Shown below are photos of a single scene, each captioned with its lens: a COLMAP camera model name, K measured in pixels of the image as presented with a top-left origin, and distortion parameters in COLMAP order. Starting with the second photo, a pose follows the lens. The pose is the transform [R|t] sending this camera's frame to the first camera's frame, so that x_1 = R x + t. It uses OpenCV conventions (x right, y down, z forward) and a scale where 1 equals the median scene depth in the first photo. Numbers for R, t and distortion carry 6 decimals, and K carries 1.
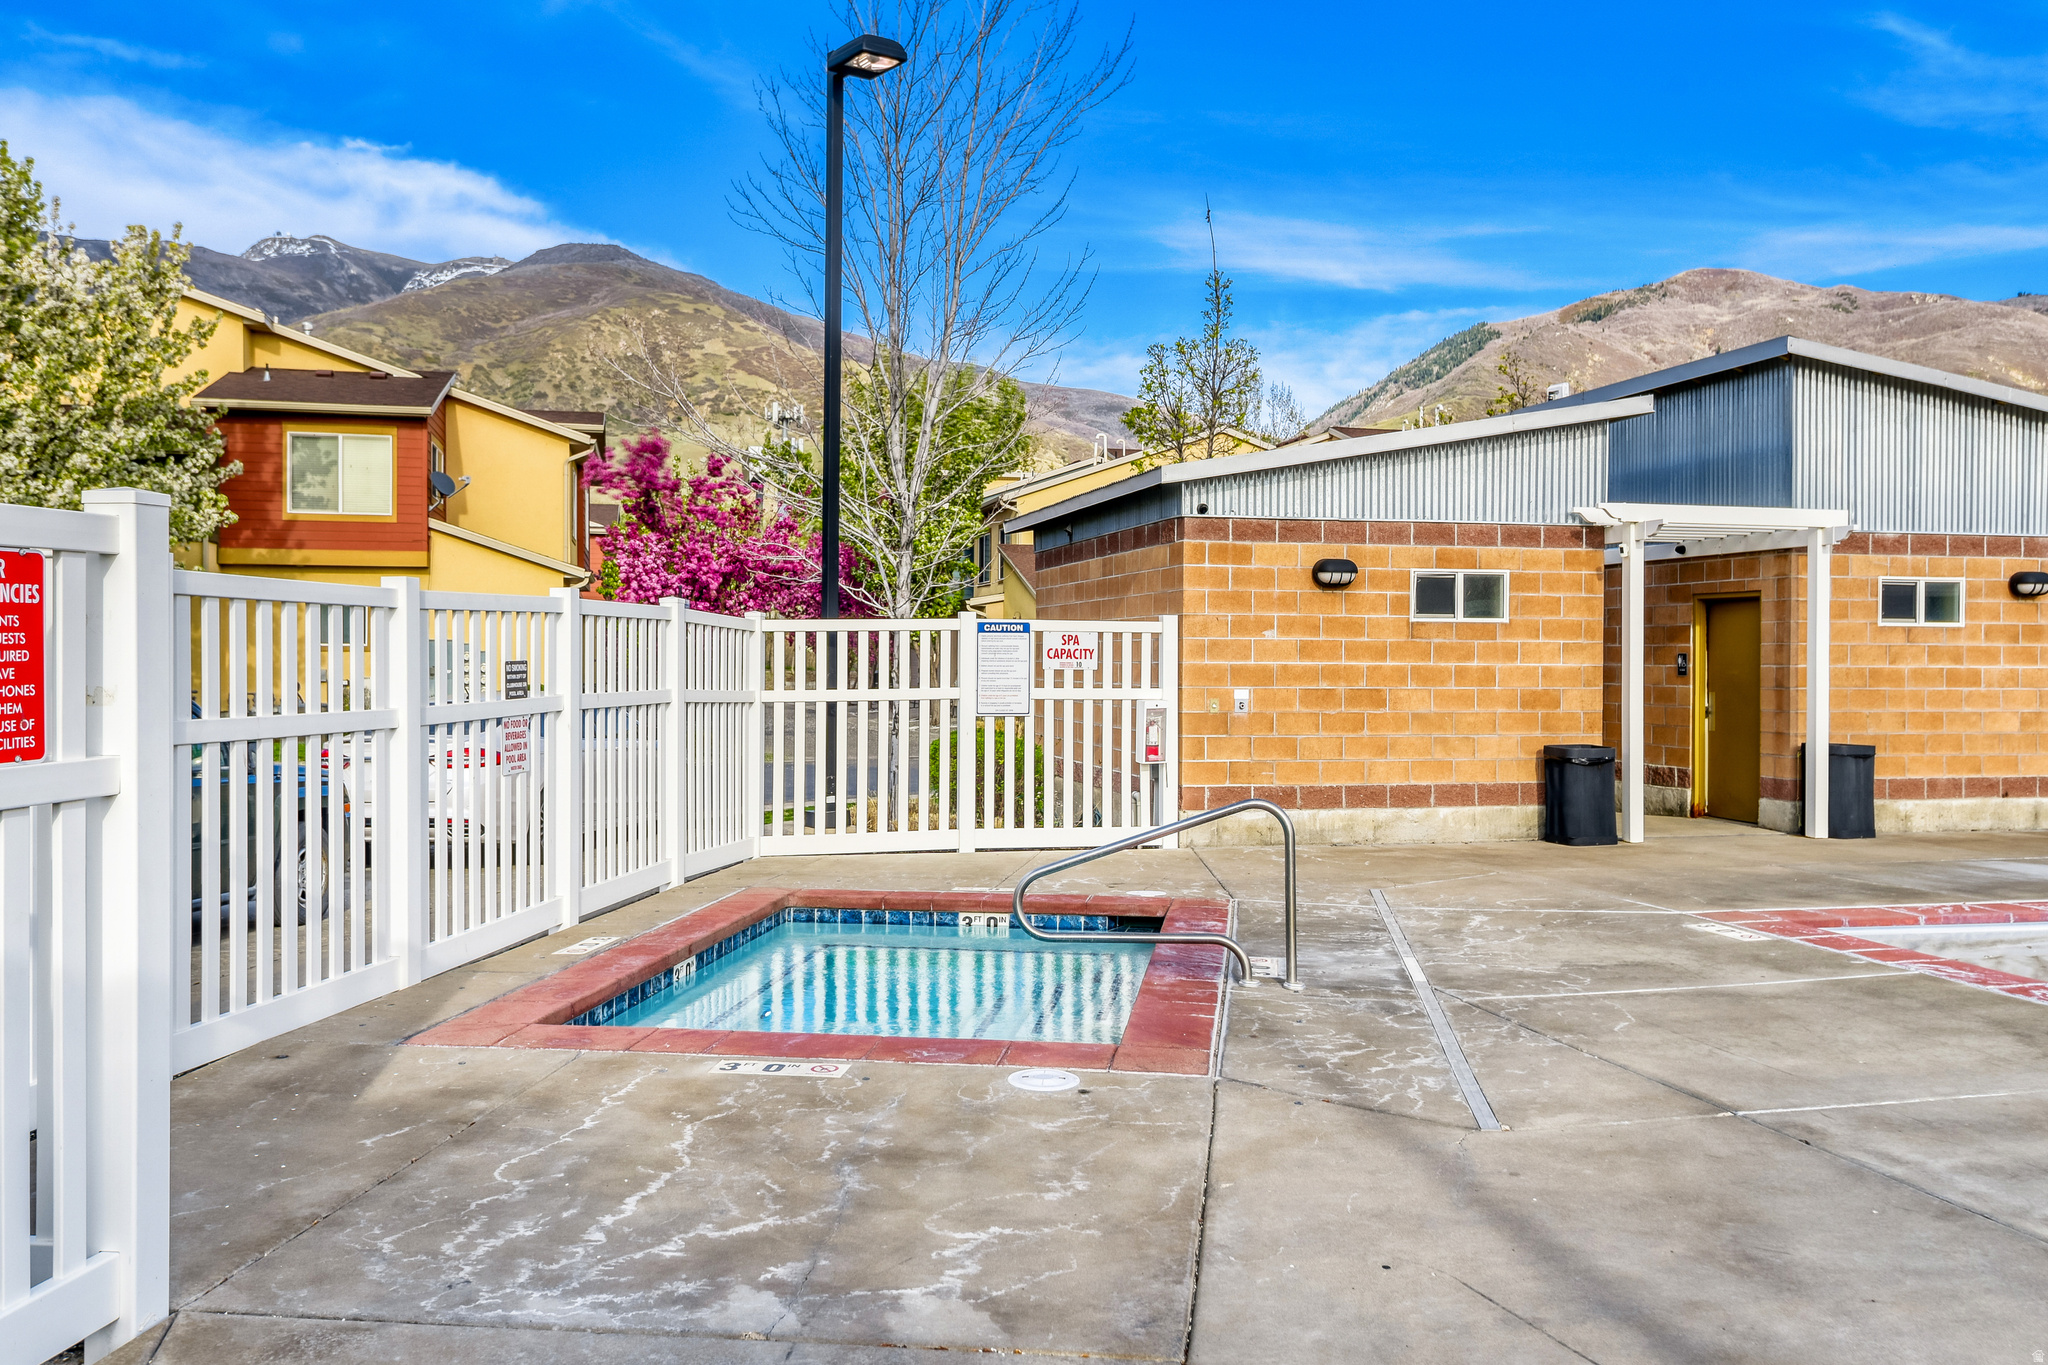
lens RADIAL K [[1631.7, 0, 1017.9], [0, 1631.7, 678.3], [0, 0, 1]] dist [0.015514, 0.005023]
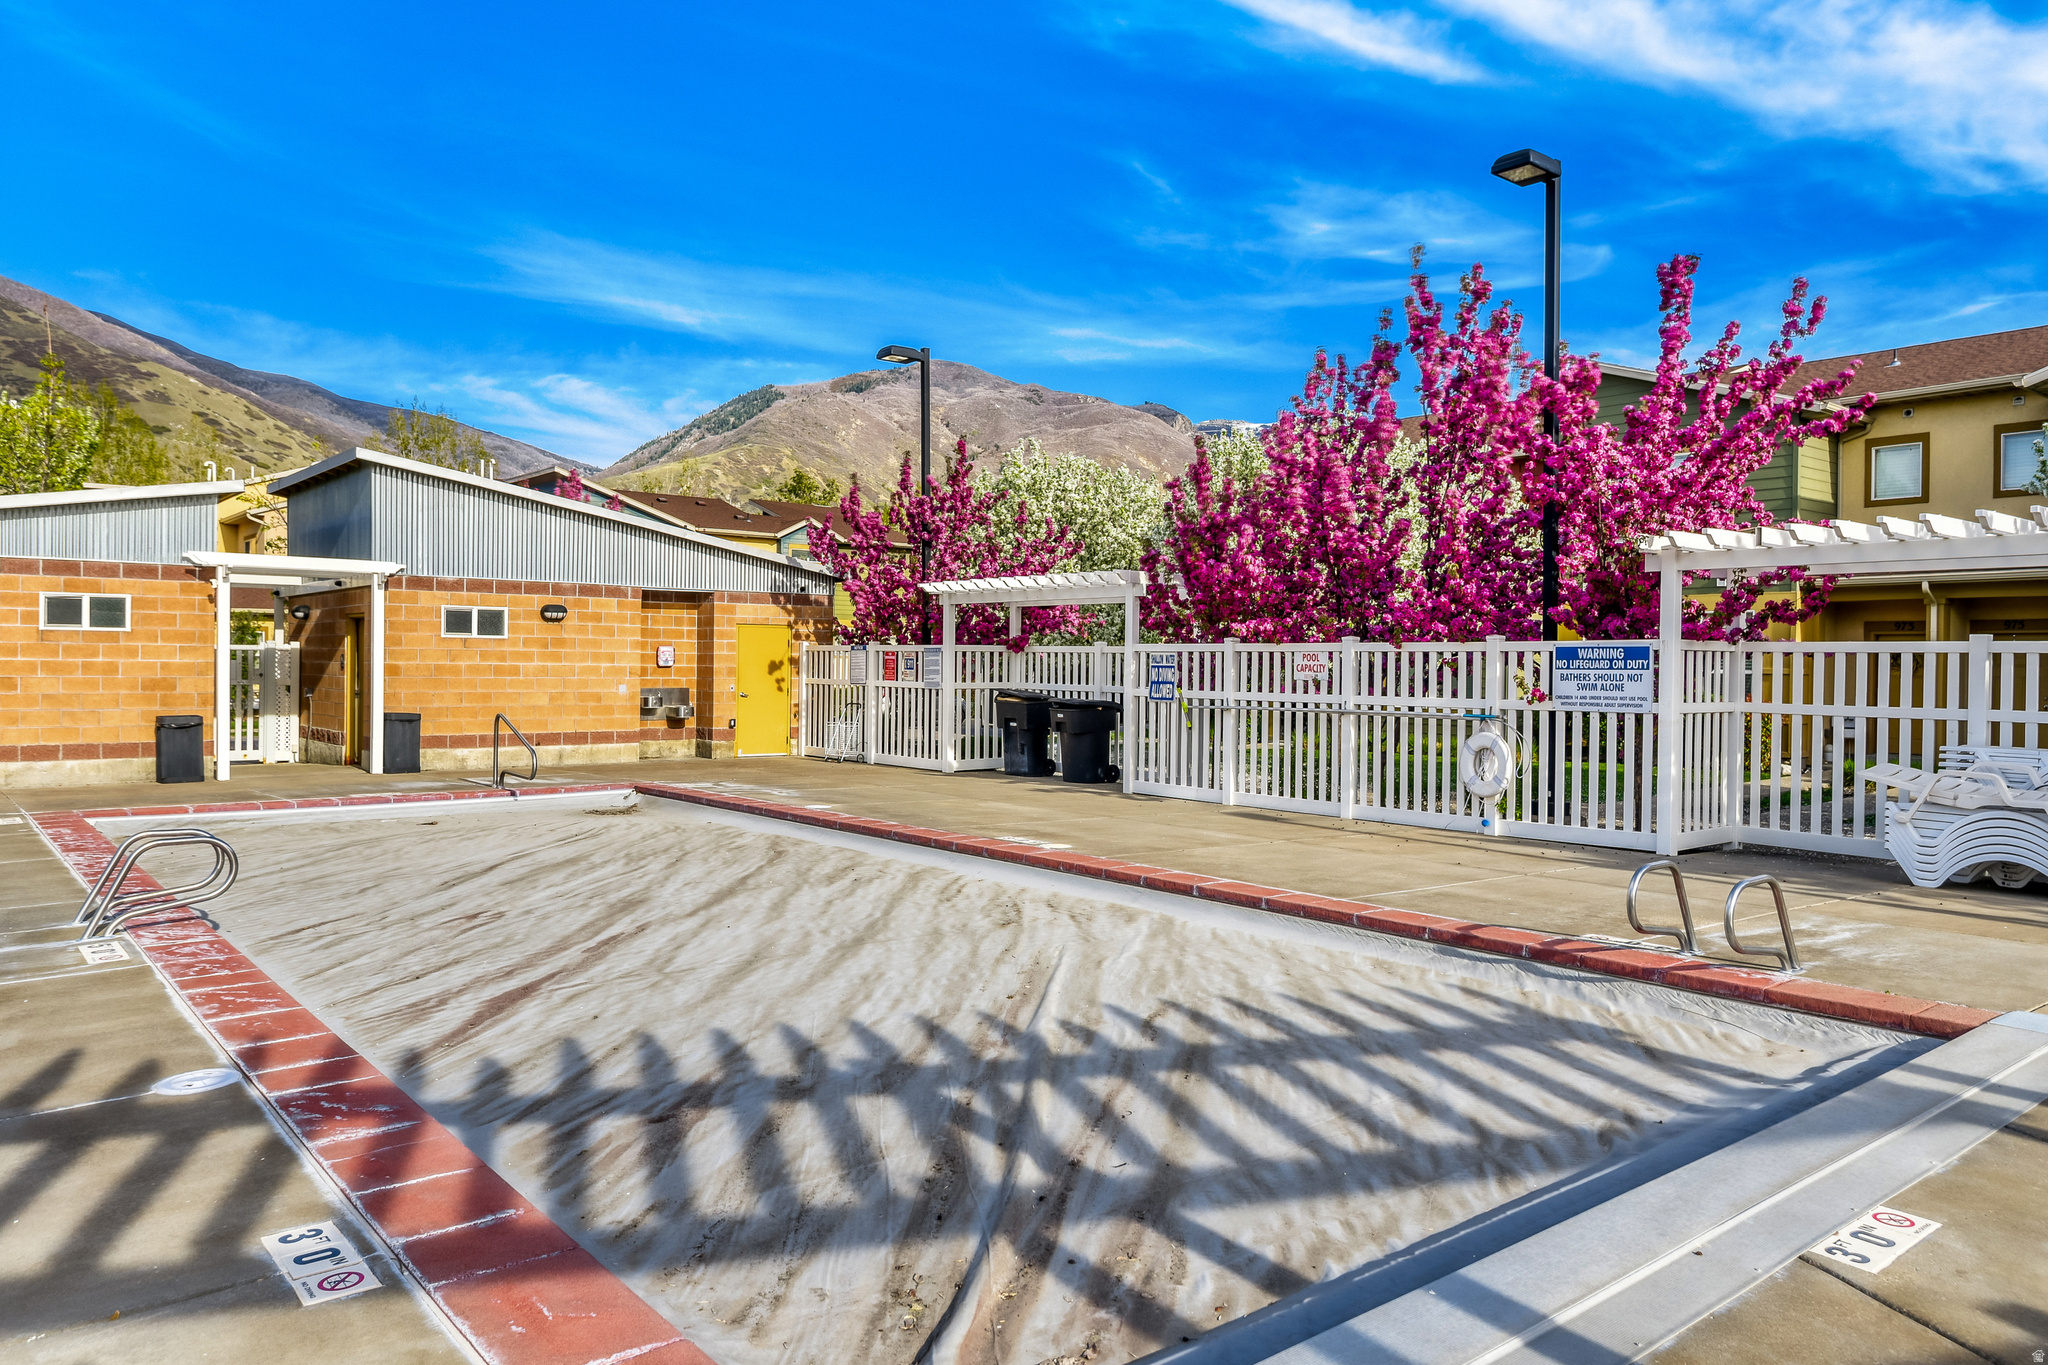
lens RADIAL K [[1370.7, 0, 1031.7], [0, 1370.7, 674.7], [0, 0, 1]] dist [0.001040, -0.001340]
pose [[0.893938, 0.001222, 0.448189, 0.459996], [-0.000519, 0.999998, -0.001691, 0.005881], [-0.448190, 0.001279, 0.893937, -0.428711]]
